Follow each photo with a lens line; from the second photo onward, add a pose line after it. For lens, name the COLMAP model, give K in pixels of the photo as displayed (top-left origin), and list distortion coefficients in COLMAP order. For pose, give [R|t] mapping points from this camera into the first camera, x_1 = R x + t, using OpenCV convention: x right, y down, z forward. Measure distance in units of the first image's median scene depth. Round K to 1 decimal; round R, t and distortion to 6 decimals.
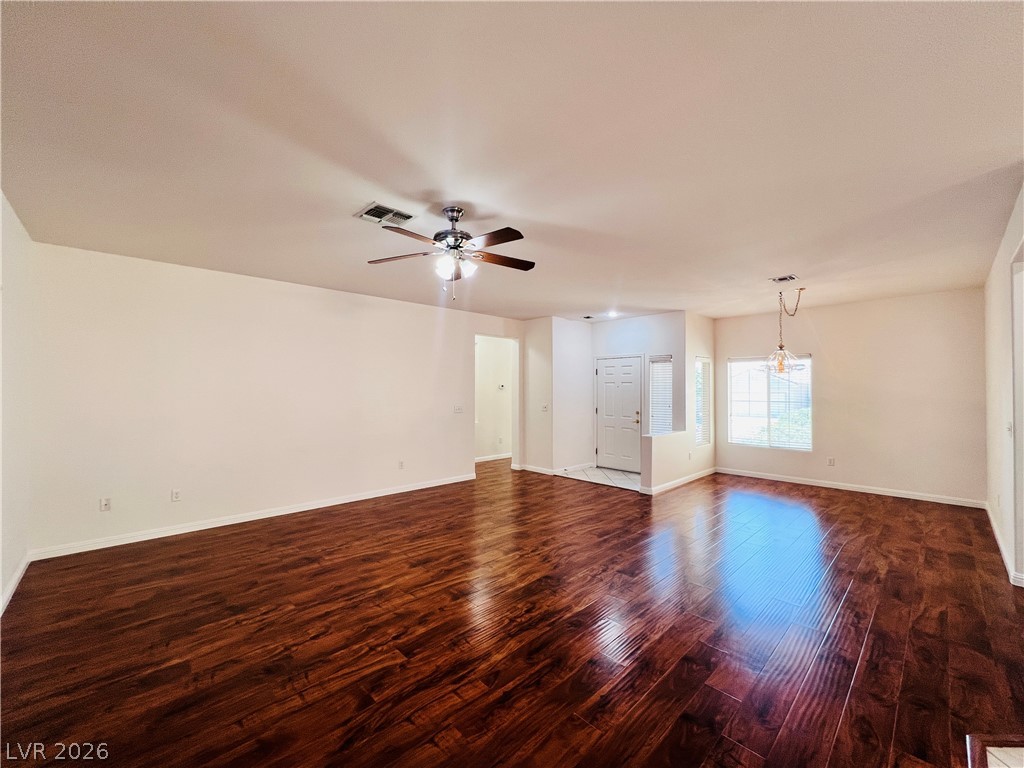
lens RADIAL K [[410.2, 0, 510.9], [0, 410.2, 386.7], [0, 0, 1]] dist [0.000805, 0.000403]
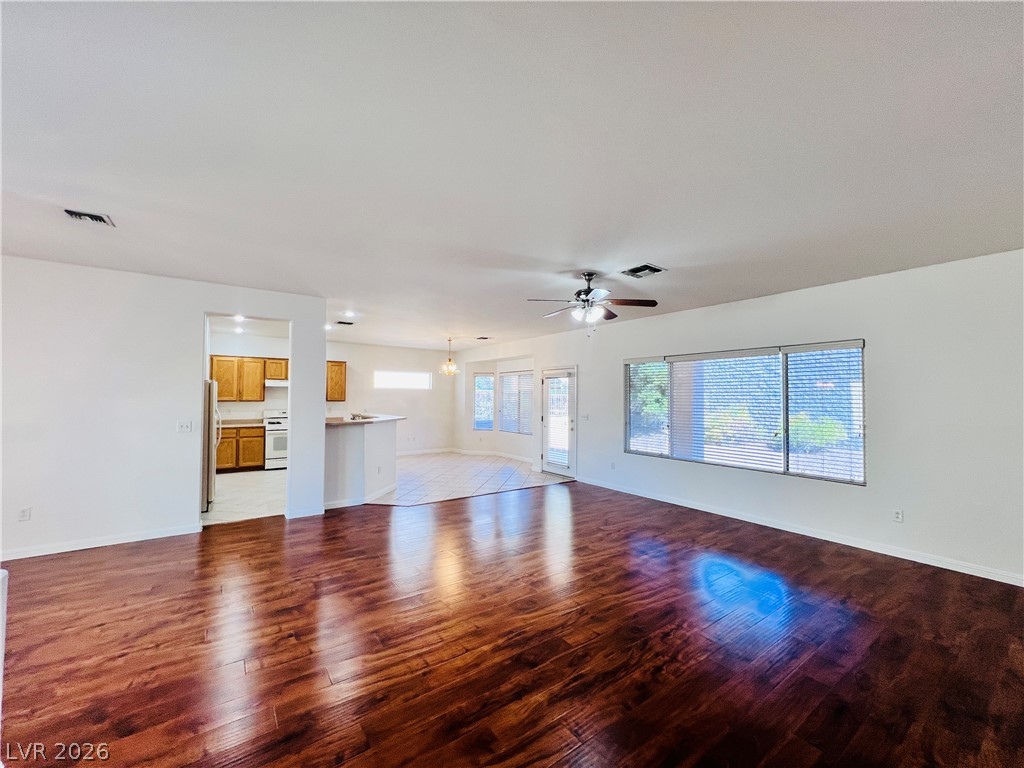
lens RADIAL K [[413.2, 0, 508.3], [0, 413.2, 386.1], [0, 0, 1]] dist [-0.000360, -0.000125]
pose [[-0.989858, -0.001589, 0.142054, -0.053943], [-0.006838, 0.999311, -0.036472, 0.005852], [-0.141898, -0.037073, -0.989187, 1.861307]]
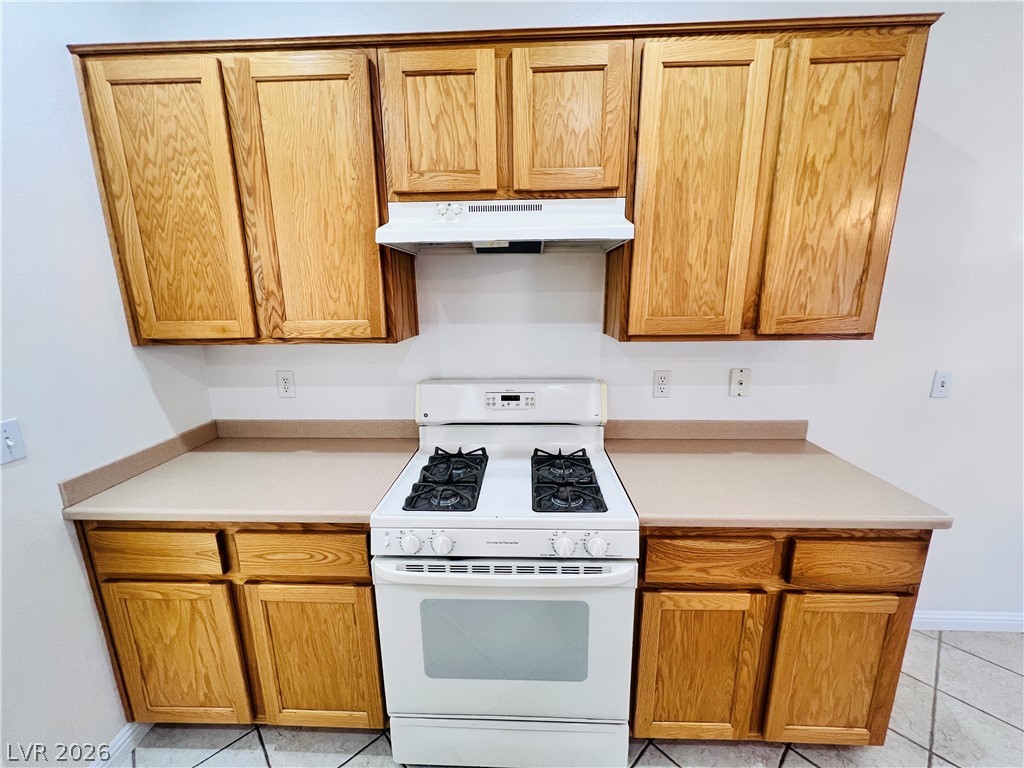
lens RADIAL K [[413.0, 0, 509.3], [0, 413.0, 385.4], [0, 0, 1]] dist [-0.000494, 0.000159]
pose [[-0.698992, -0.144095, 0.700462, 1.228027], [0.004396, 0.978605, 0.205700, -0.022197], [-0.715116, 0.146862, -0.683404, 0.025343]]
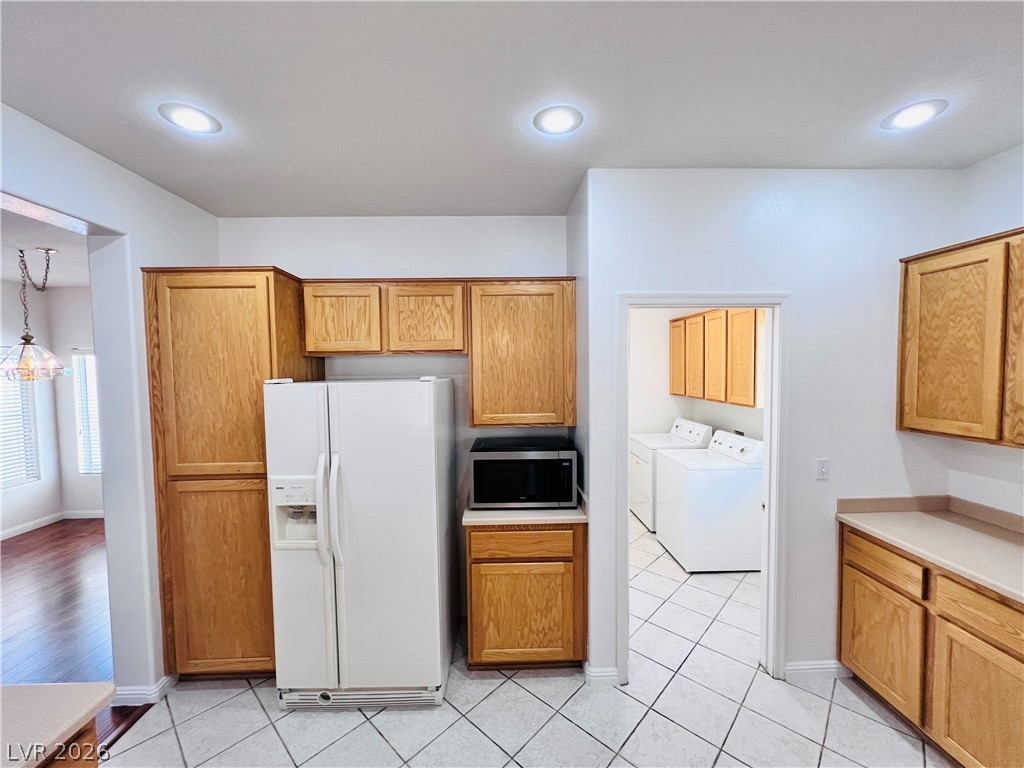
lens RADIAL K [[413.0, 0, 509.3], [0, 413.0, 385.4], [0, 0, 1]] dist [-0.000494, 0.000159]
pose [[0.661769, -0.043796, 0.748427, 0.941670], [0.005530, 0.998550, 0.053543, -0.078814], [-0.749687, -0.031294, 0.661052, 0.034492]]
